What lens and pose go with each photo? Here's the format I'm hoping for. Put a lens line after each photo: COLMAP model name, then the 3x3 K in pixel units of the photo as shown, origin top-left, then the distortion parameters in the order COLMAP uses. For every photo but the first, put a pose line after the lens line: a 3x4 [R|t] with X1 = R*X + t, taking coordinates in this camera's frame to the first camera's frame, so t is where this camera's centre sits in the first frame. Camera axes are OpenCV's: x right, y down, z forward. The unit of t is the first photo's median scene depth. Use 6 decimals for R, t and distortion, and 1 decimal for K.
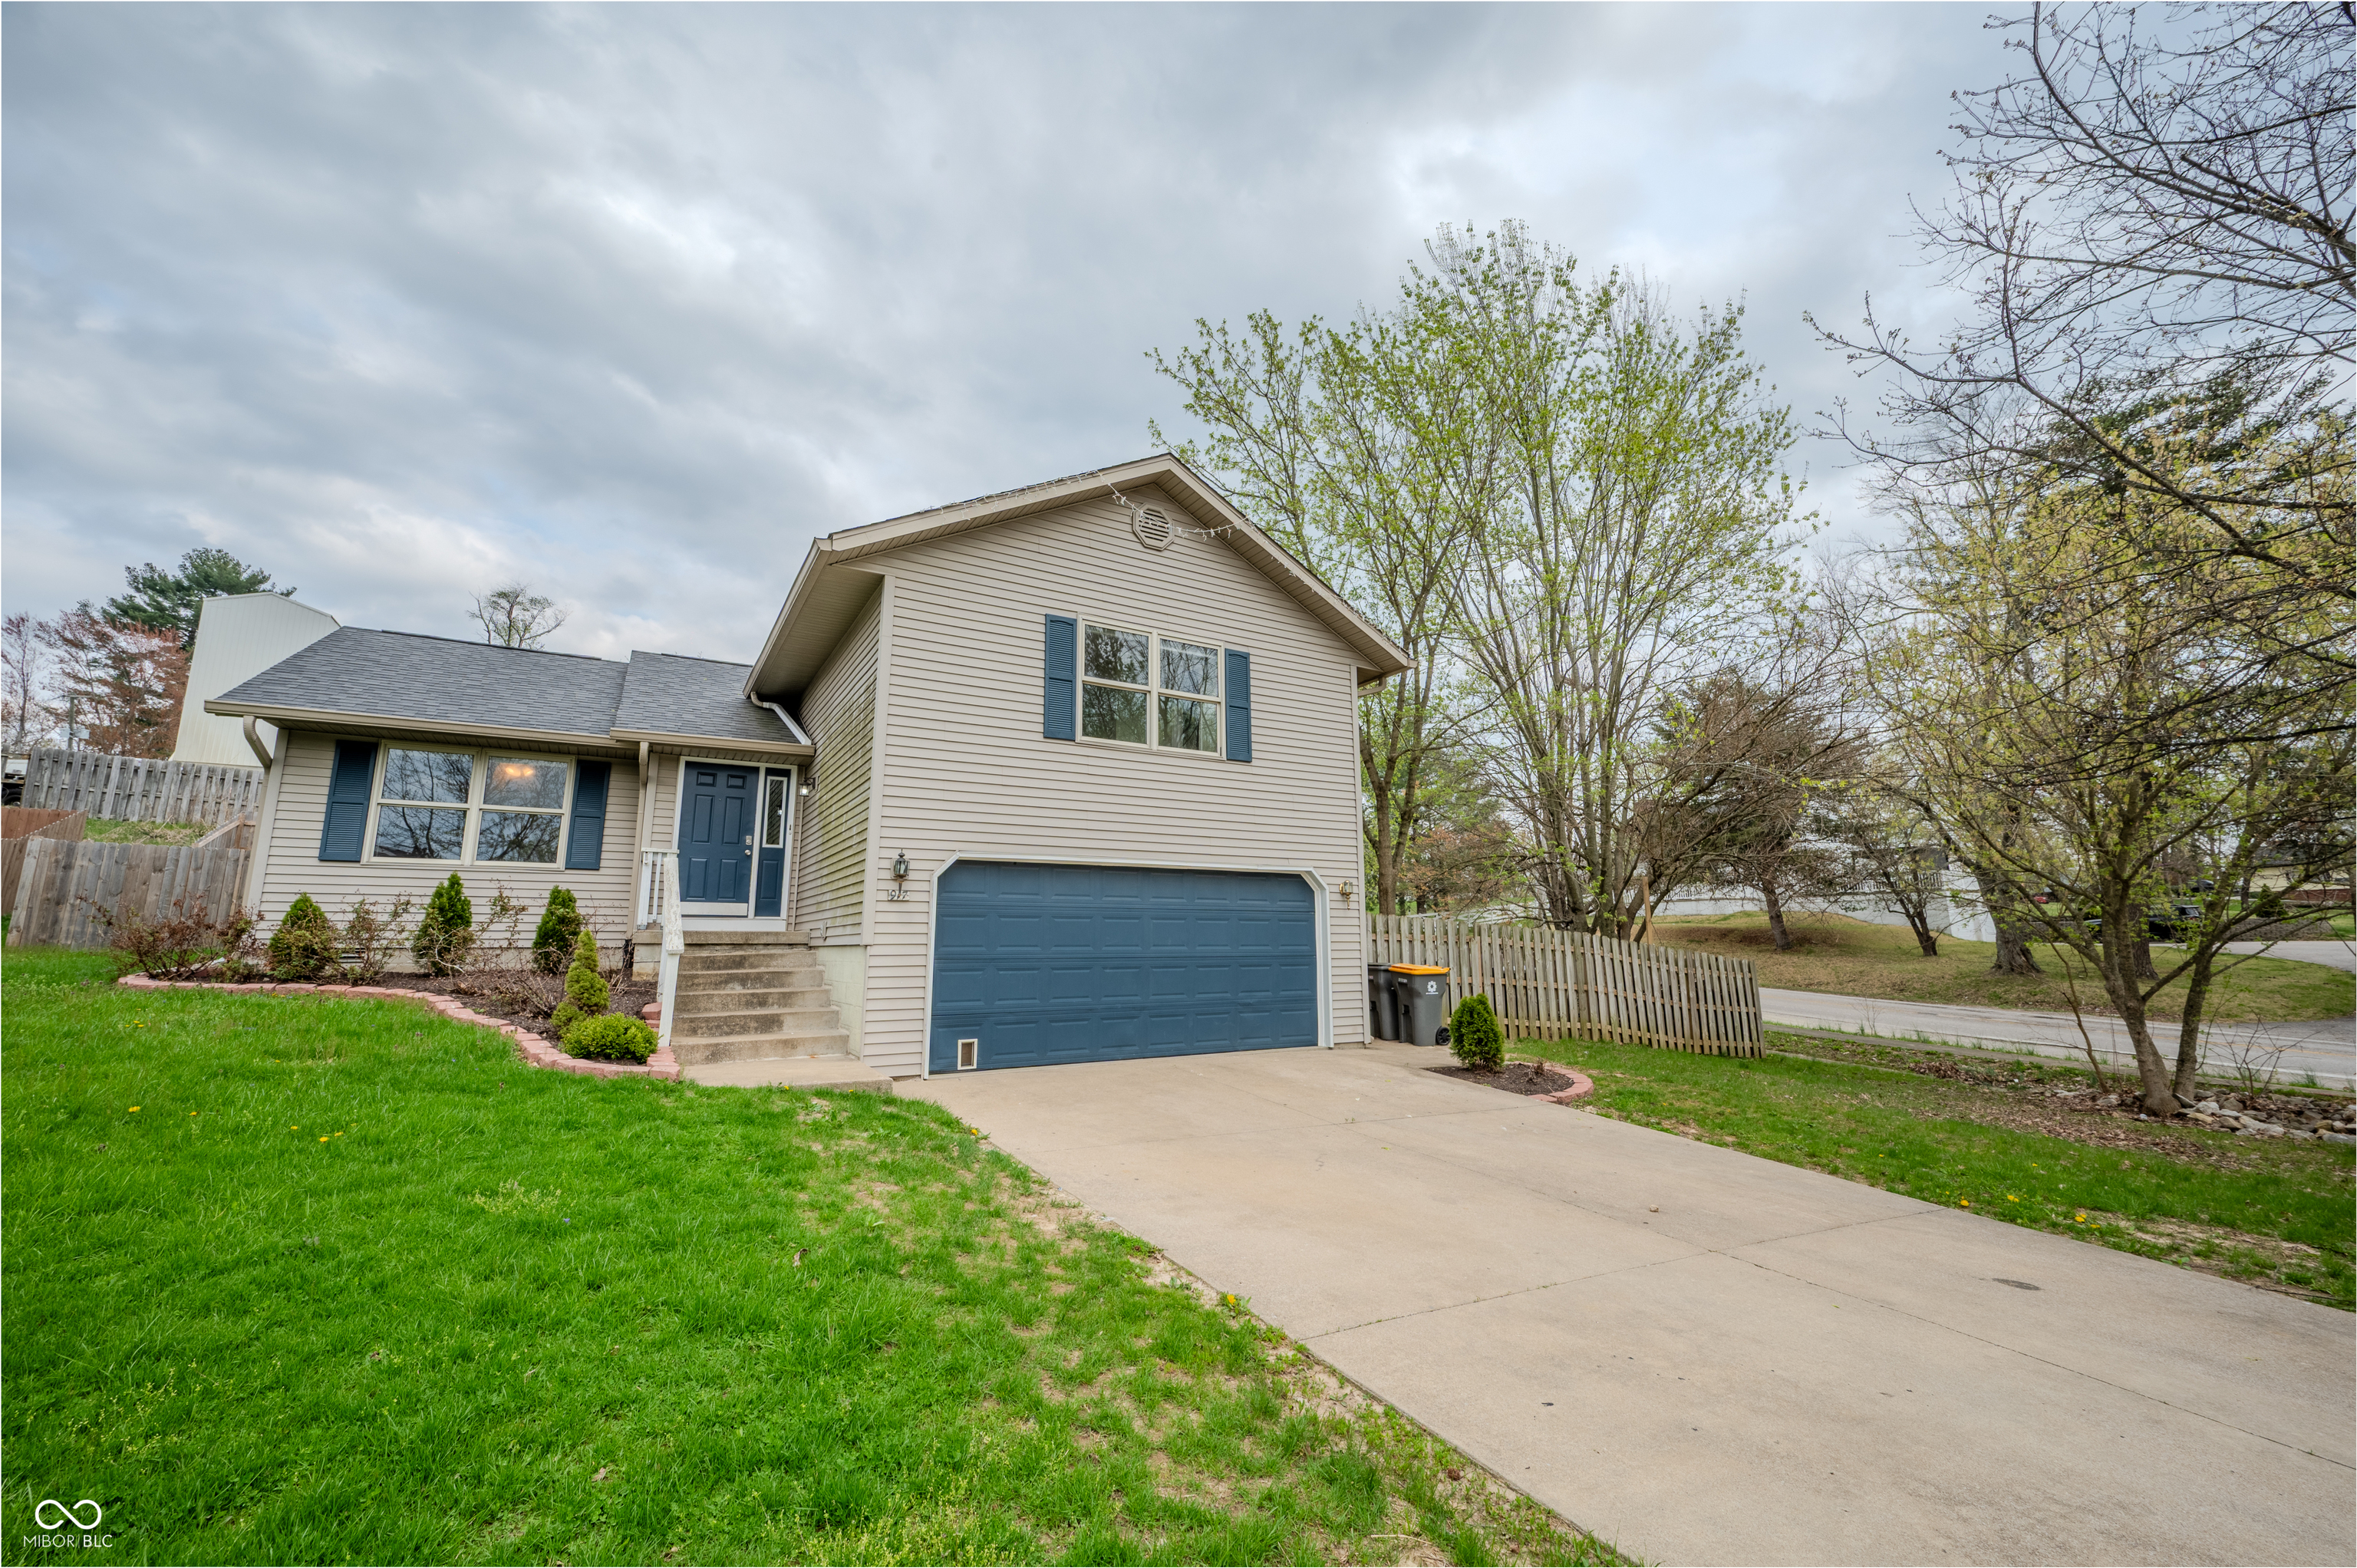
lens RADIAL K [[930.5, 0, 1176.3], [0, 930.5, 779.4], [0, 0, 1]] dist [0.000822, 0.000034]
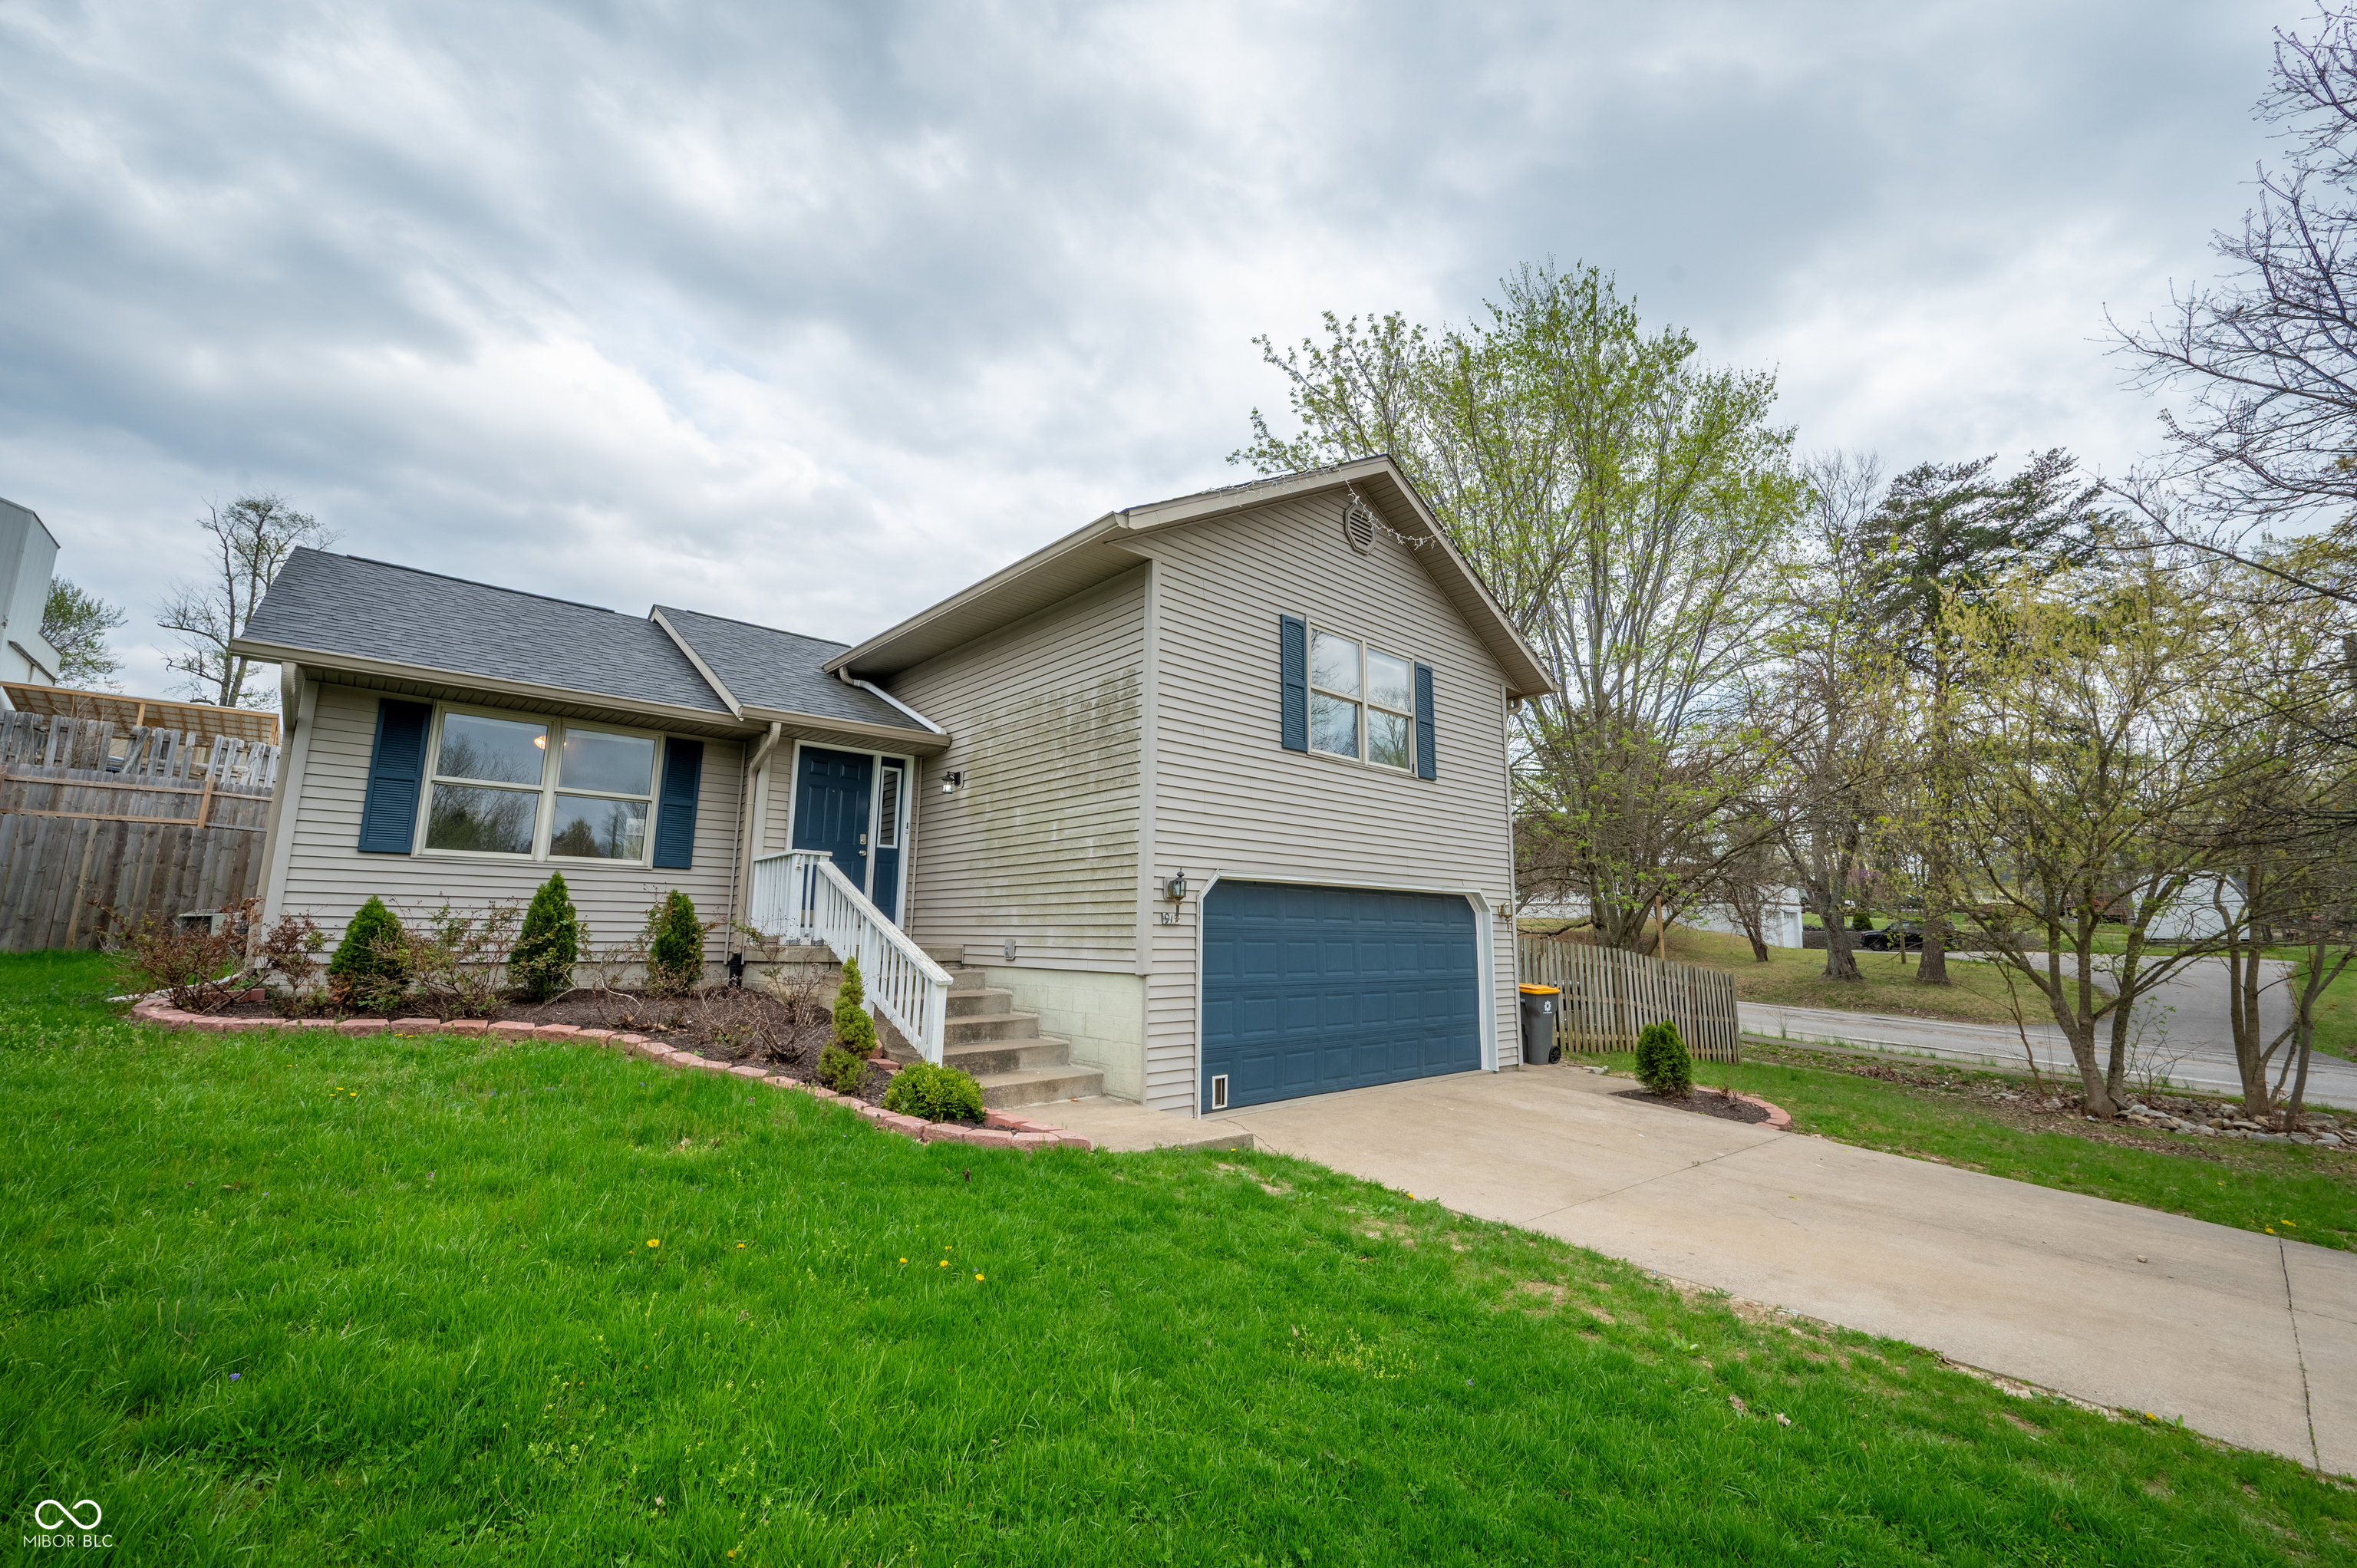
lens RADIAL K [[934.6, 0, 1179.7], [0, 934.6, 779.8], [0, 0, 1]] dist [-0.002453, 0.003239]
pose [[0.980249, 0.047962, 0.191861, -0.376281], [-0.050500, 0.998689, 0.008354, -0.014018], [-0.191209, -0.017878, 0.981387, 0.091556]]
